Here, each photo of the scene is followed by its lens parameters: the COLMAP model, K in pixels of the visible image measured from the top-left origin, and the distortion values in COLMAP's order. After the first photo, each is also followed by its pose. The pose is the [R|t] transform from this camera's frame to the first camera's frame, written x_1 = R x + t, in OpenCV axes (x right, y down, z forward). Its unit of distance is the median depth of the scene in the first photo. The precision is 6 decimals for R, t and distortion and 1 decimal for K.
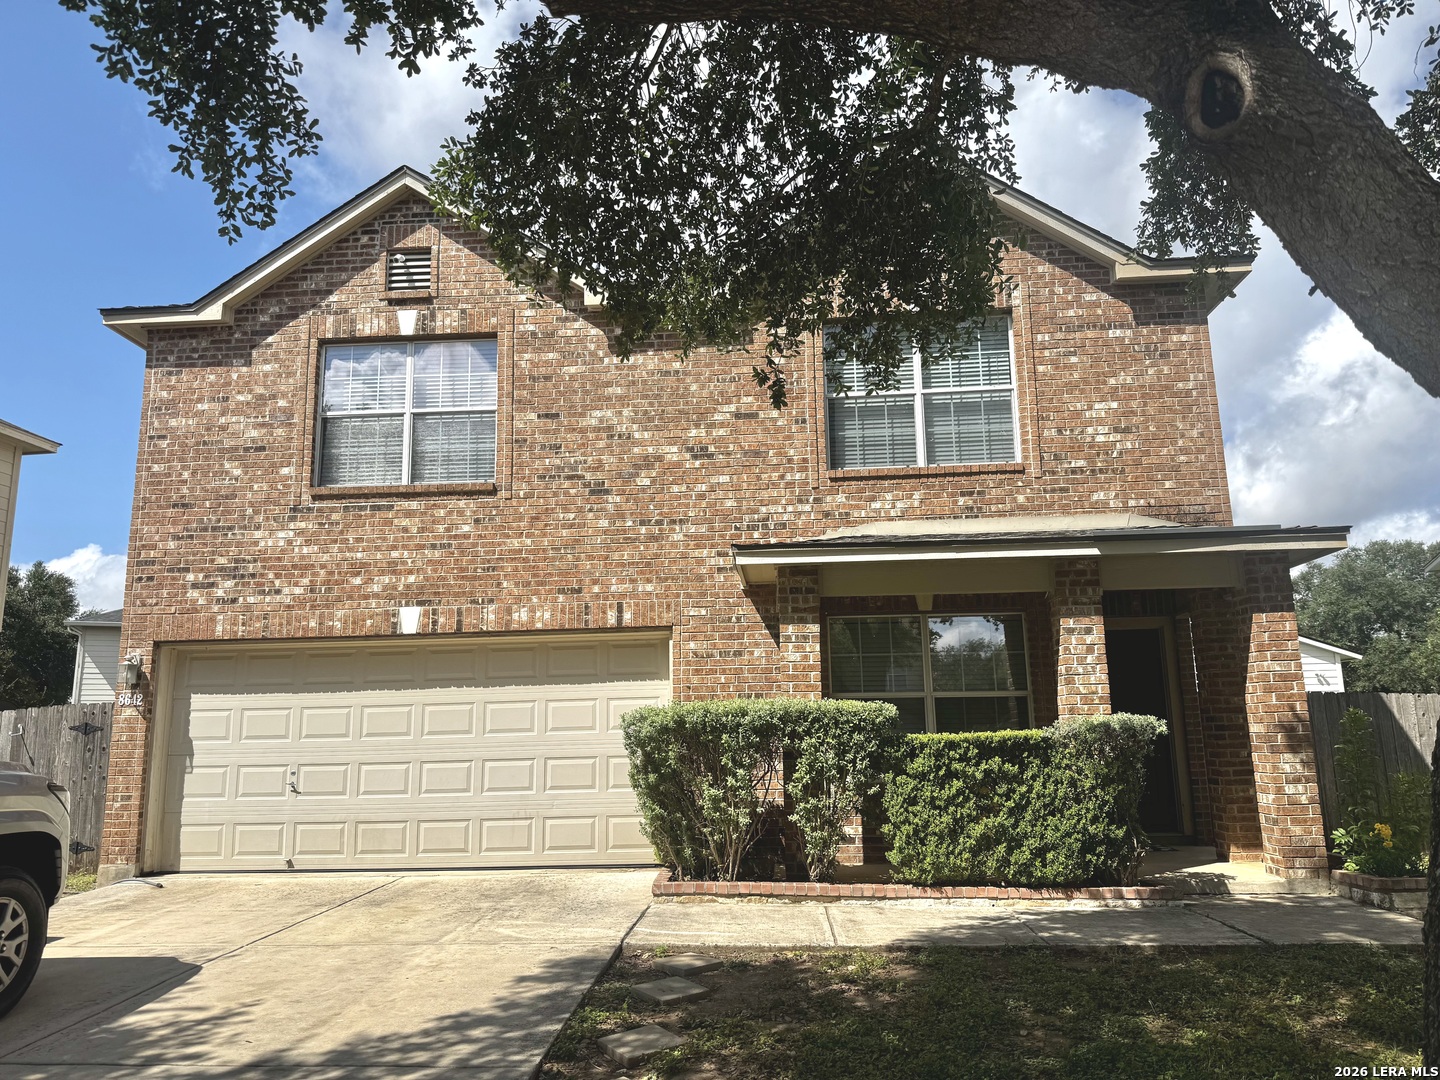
lens RADIAL K [[1007.0, 0, 721.3], [0, 1007.0, 548.0], [0, 0, 1]] dist [0.138806, -0.237508]
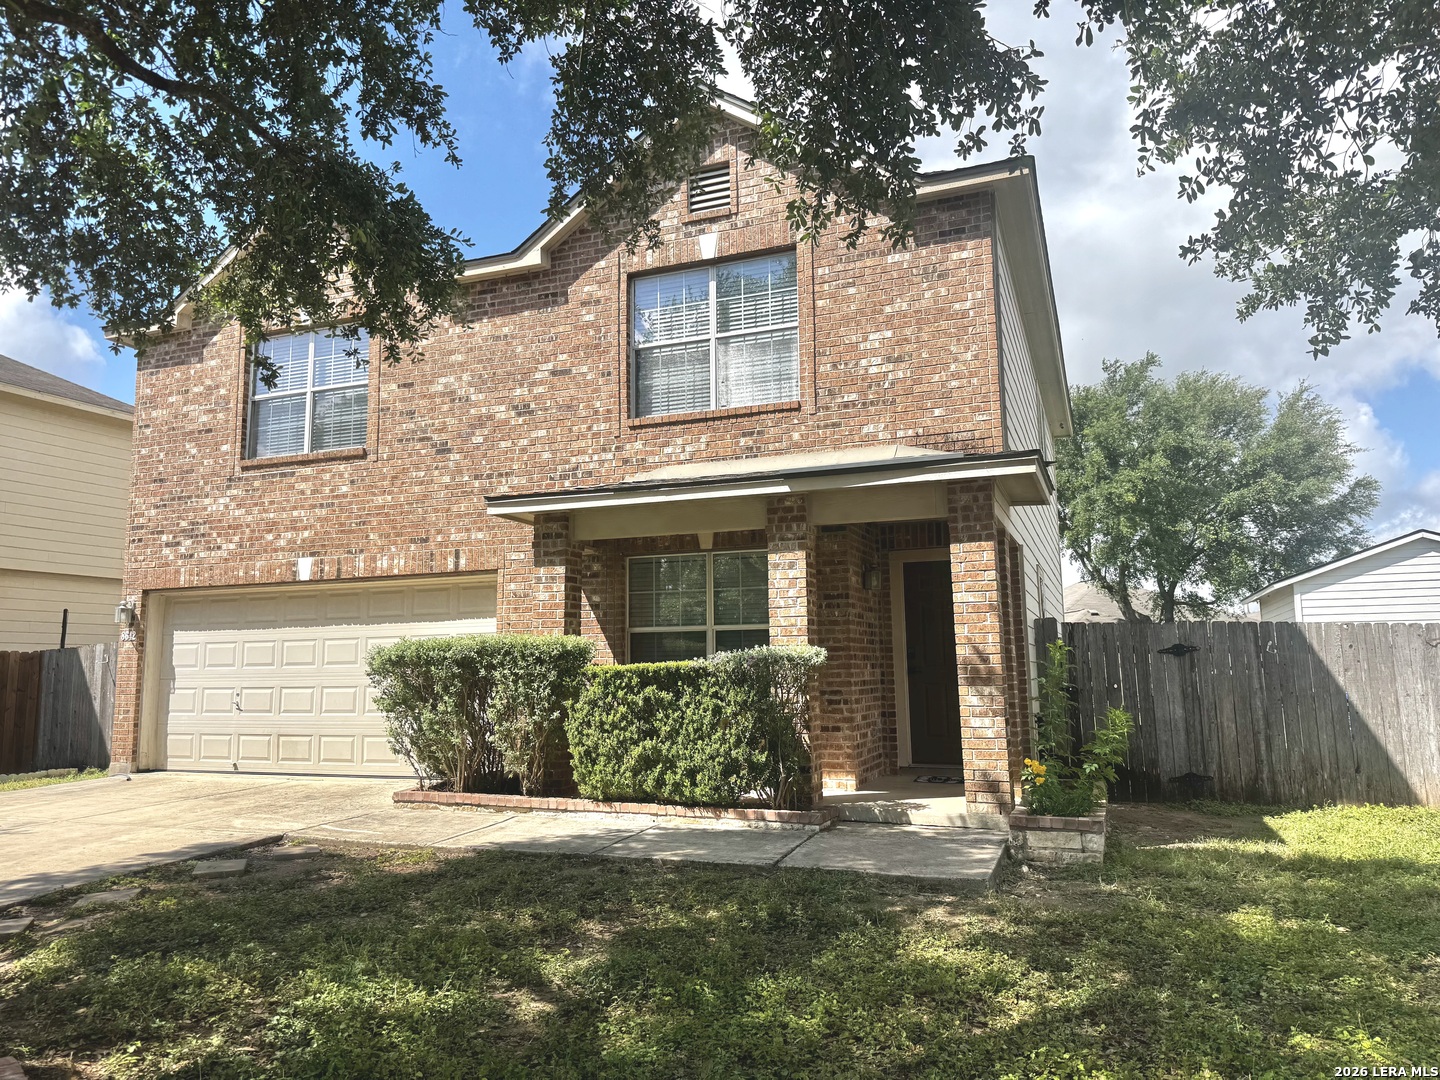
lens RADIAL K [[1007.0, 0, 721.3], [0, 1007.0, 548.0], [0, 0, 1]] dist [0.138806, -0.237508]
pose [[0.953579, -0.028478, -0.299793, 0.513540], [0.047343, 0.997316, 0.055852, 0.002975], [0.297398, -0.067452, 0.952368, 0.011890]]
